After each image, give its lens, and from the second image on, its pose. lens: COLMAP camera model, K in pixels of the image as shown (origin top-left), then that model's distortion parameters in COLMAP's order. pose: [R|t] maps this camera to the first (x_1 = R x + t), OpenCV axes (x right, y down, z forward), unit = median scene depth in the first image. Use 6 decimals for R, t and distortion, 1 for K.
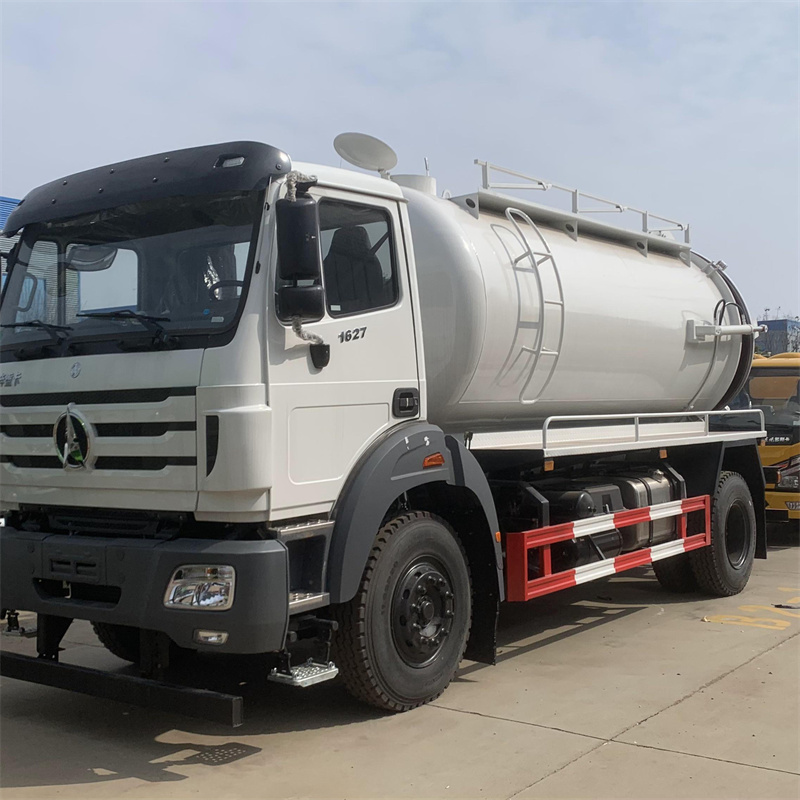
lens RADIAL K [[1054.3, 0, 400.0], [0, 1054.3, 400.0], [0, 0, 1]] dist [0.214847, -0.619486]
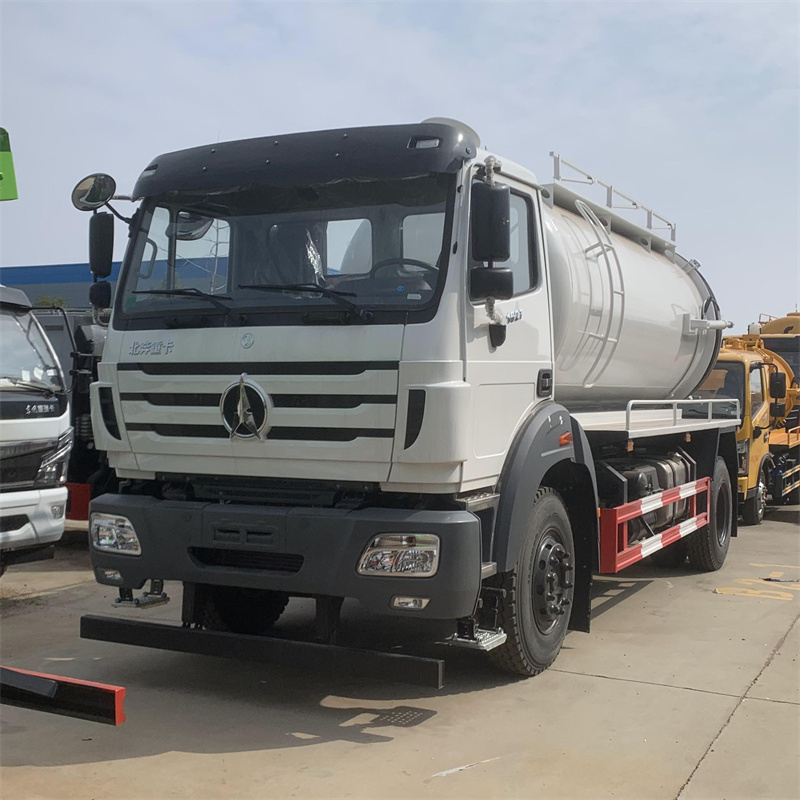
lens RADIAL K [[1054.3, 0, 400.0], [0, 1054.3, 400.0], [0, 0, 1]] dist [0.214847, -0.619486]
pose [[0.984223, 0.027895, 0.174722, -0.332608], [-0.030657, 0.999444, 0.013128, 0.010447], [-0.174259, -0.018277, 0.984530, -0.009357]]
